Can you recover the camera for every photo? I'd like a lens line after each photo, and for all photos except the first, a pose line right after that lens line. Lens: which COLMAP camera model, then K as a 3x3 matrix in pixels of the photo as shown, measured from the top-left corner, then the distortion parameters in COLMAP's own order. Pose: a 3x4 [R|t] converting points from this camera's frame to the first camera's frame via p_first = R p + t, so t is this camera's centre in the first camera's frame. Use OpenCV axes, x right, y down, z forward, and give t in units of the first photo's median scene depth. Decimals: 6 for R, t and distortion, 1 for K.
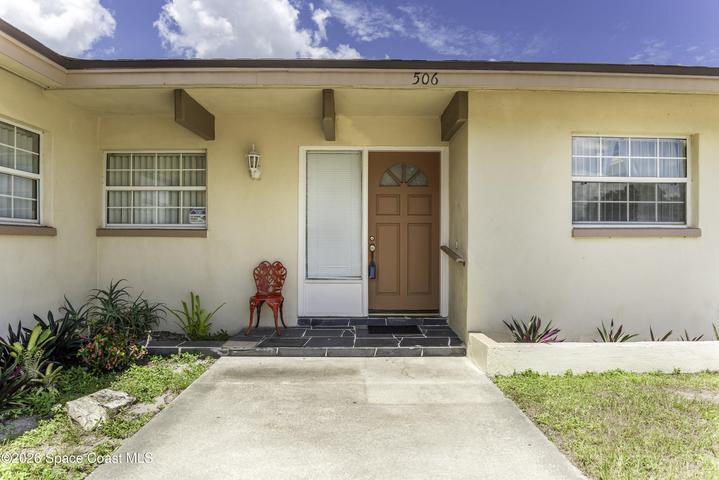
lens RADIAL K [[433.1, 0, 359.5], [0, 433.1, 240.0], [0, 0, 1]] dist [-0.053735, 0.002065]
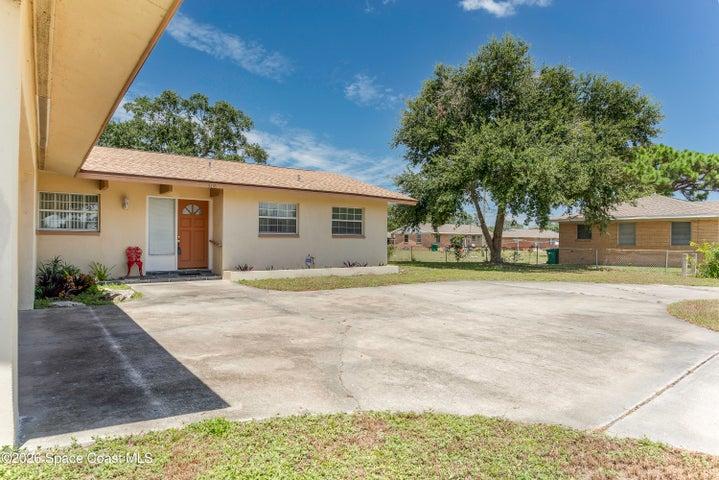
lens RADIAL K [[433.1, 0, 359.5], [0, 433.1, 240.0], [0, 0, 1]] dist [-0.053735, 0.002065]
pose [[0.810112, 0.001785, 0.586273, -0.551540], [-0.004190, 0.999987, 0.002746, 0.004361], [-0.586261, -0.004681, 0.810109, -1.466757]]
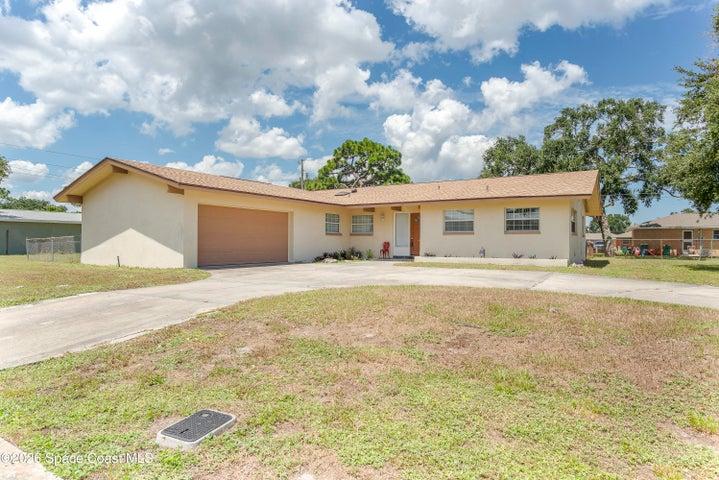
lens RADIAL K [[433.1, 0, 359.5], [0, 433.1, 240.0], [0, 0, 1]] dist [-0.053735, 0.002065]
pose [[0.837155, -0.006178, -0.546931, 1.802501], [-0.000610, 0.999925, -0.012228, 0.085526], [0.546966, 0.010570, 0.837088, -2.541739]]
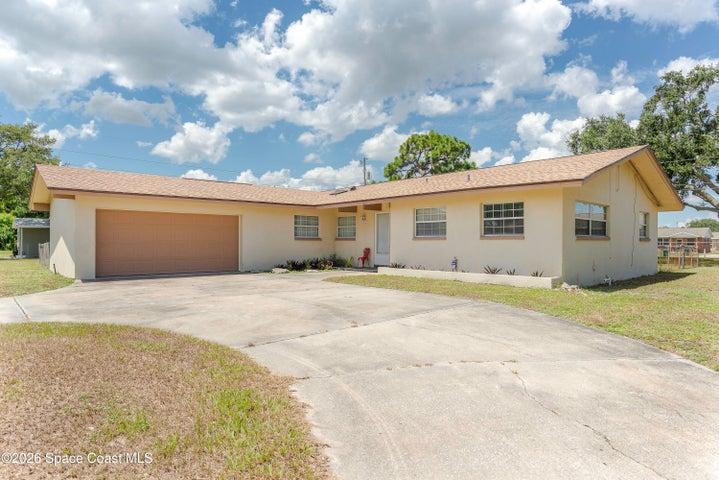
lens RADIAL K [[433.1, 0, 359.5], [0, 433.1, 240.0], [0, 0, 1]] dist [-0.053735, 0.002065]
pose [[0.645892, -0.009250, -0.763373, 2.335111], [-0.001461, 0.999910, -0.013353, 0.035295], [0.763428, 0.009740, 0.645820, -1.228851]]
